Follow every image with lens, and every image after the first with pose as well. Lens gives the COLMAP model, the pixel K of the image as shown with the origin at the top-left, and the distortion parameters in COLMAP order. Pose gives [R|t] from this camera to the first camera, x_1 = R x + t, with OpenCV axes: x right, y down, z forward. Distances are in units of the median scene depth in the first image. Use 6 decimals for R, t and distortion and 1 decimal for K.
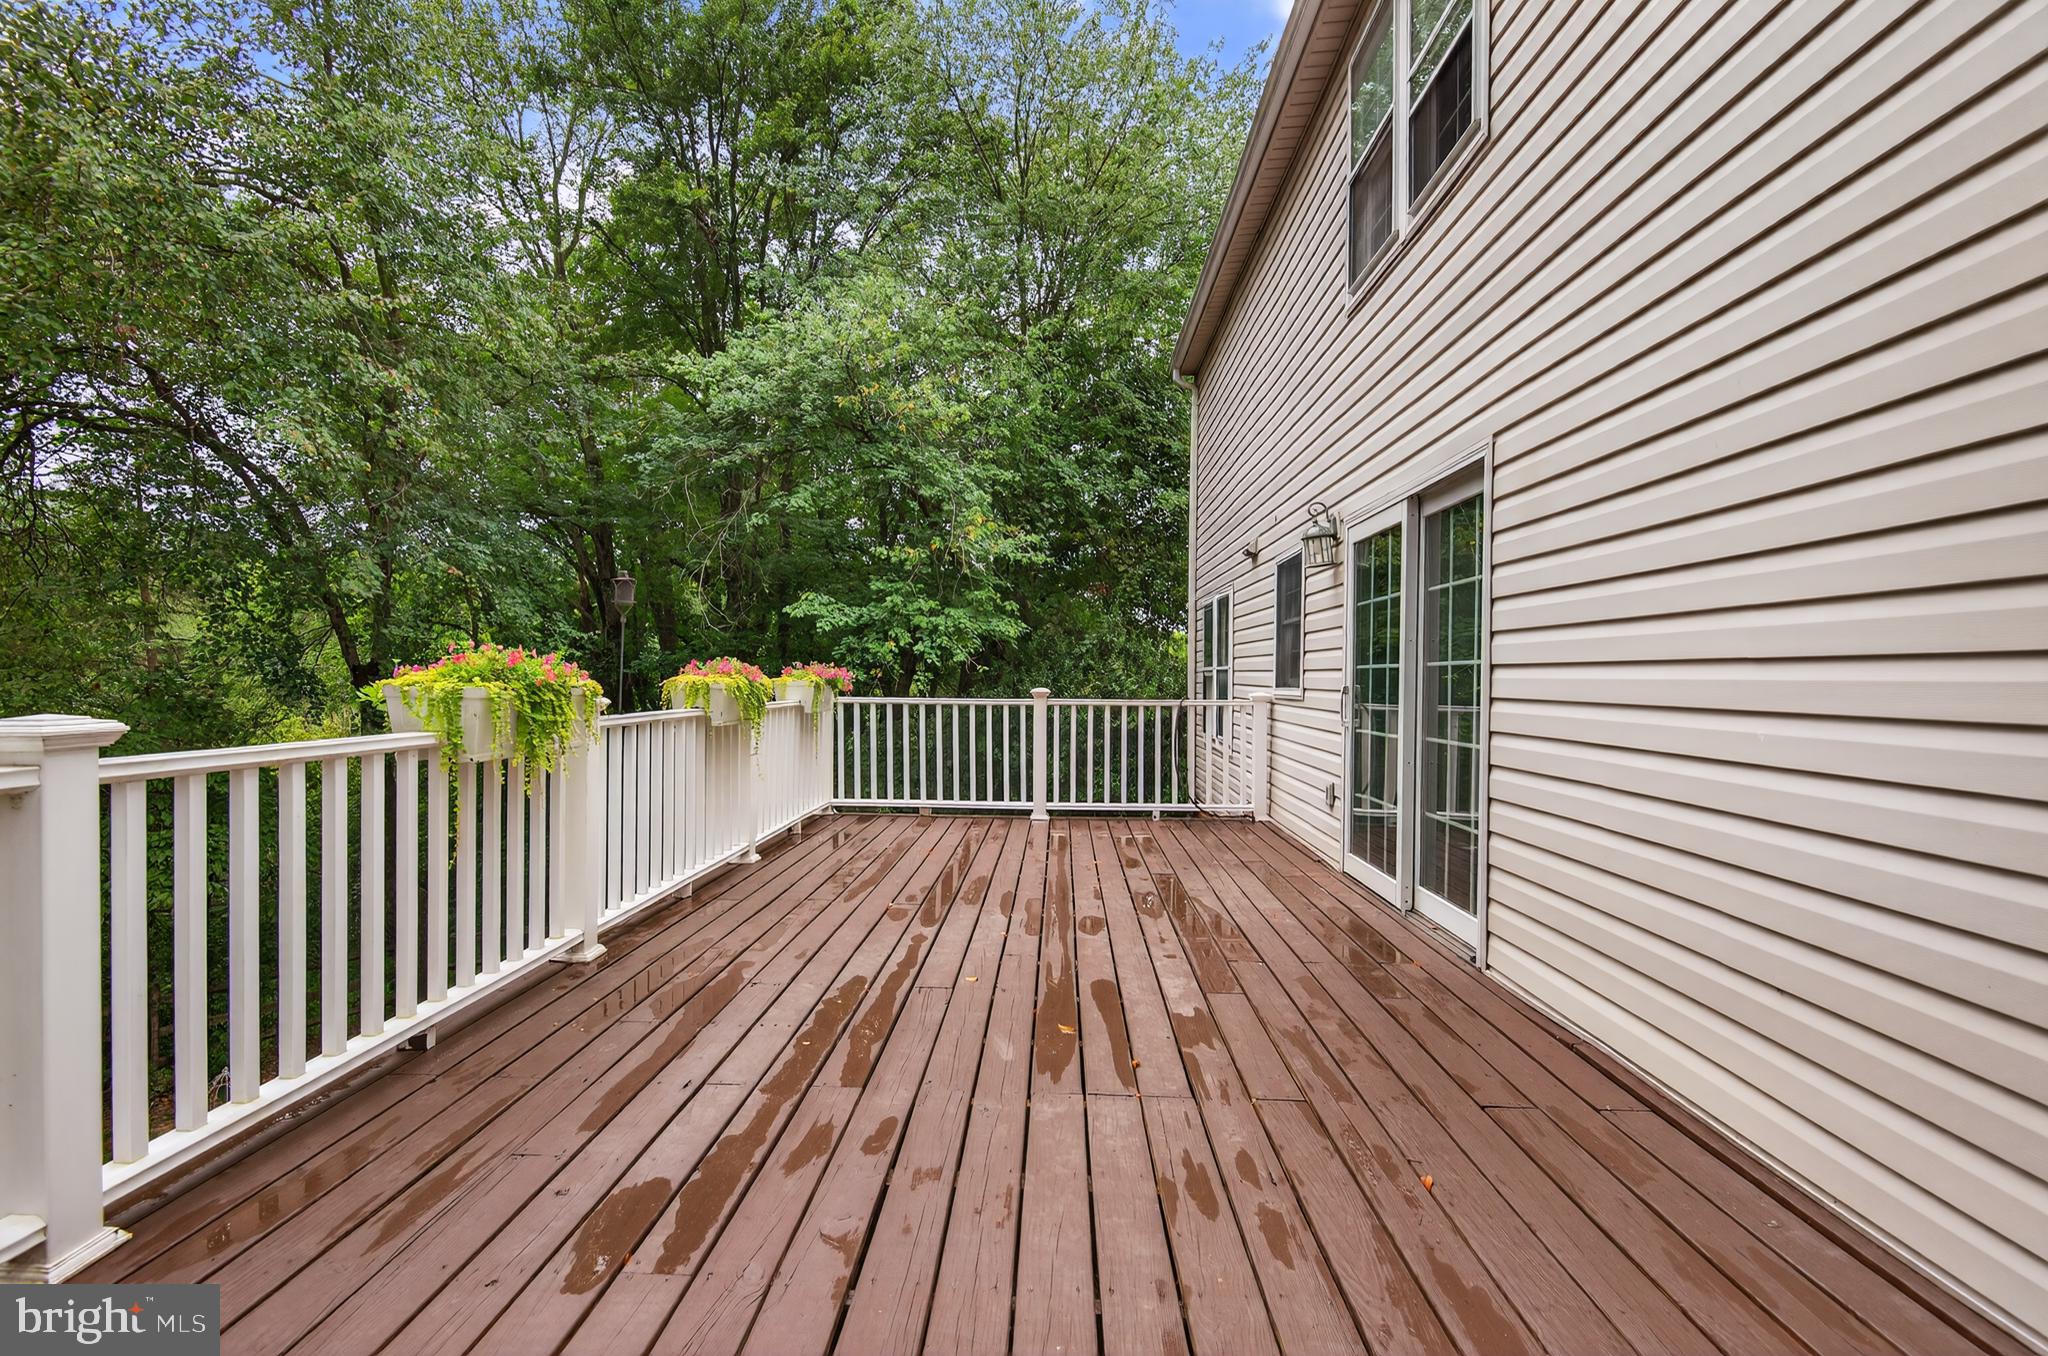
lens RADIAL K [[930.1, 0, 1024.0], [0, 930.1, 678.0], [0, 0, 1]] dist [-0.001251, -0.000207]
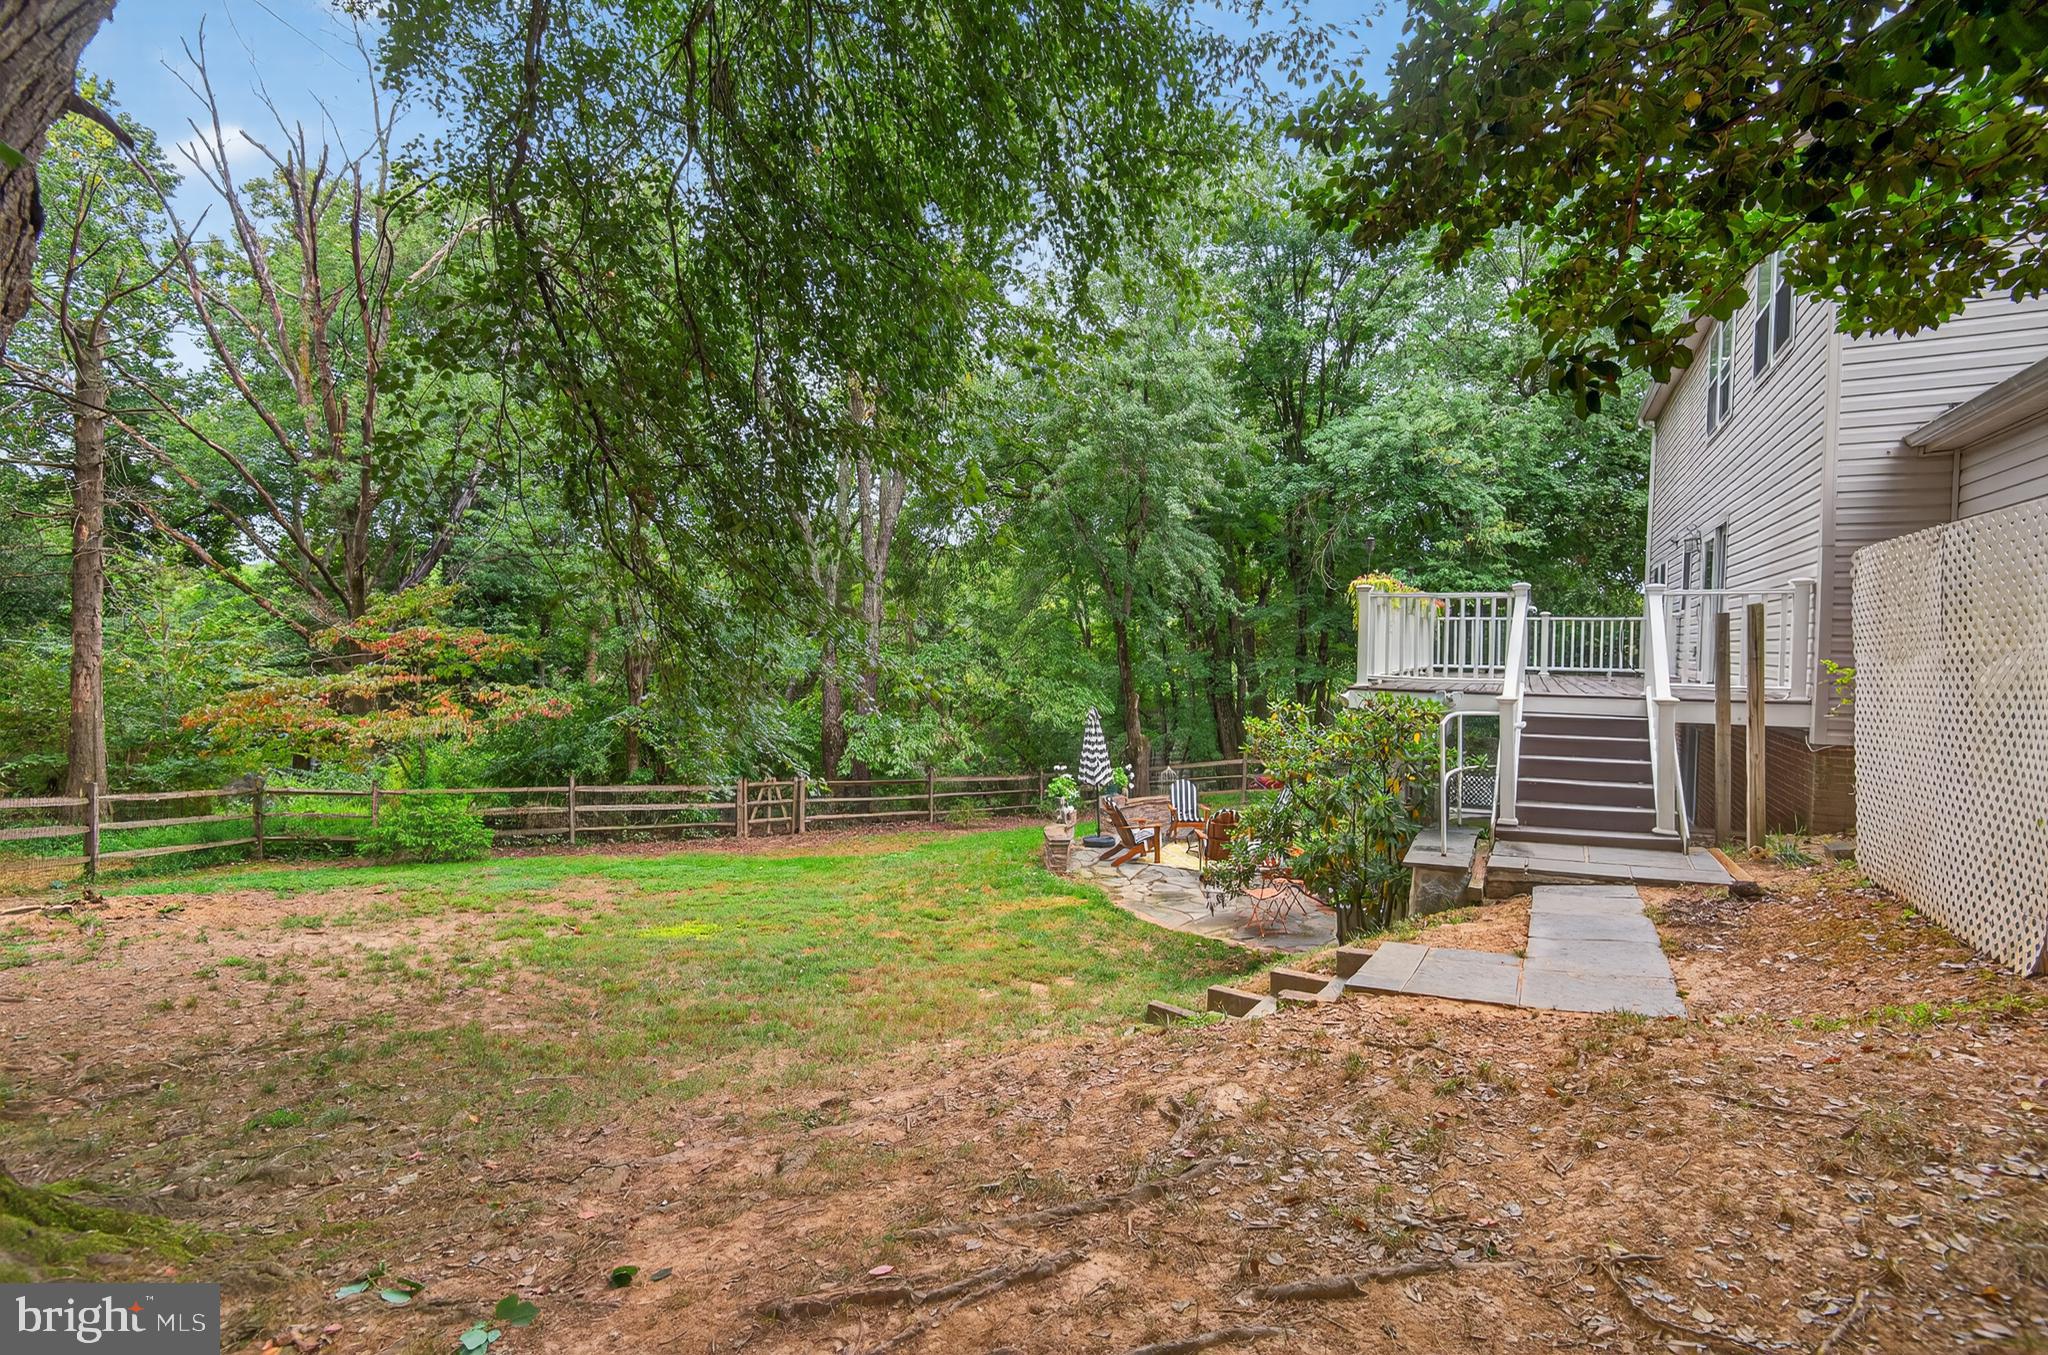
lens RADIAL K [[930.1, 0, 1024.0], [0, 930.1, 677.5], [0, 0, 1]] dist [-0.001251, -0.000207]
pose [[0.899493, 0.020068, -0.436474, -0.080886], [-0.006023, 0.999419, 0.033539, 0.062064], [0.436893, -0.027539, 0.899092, -0.916925]]
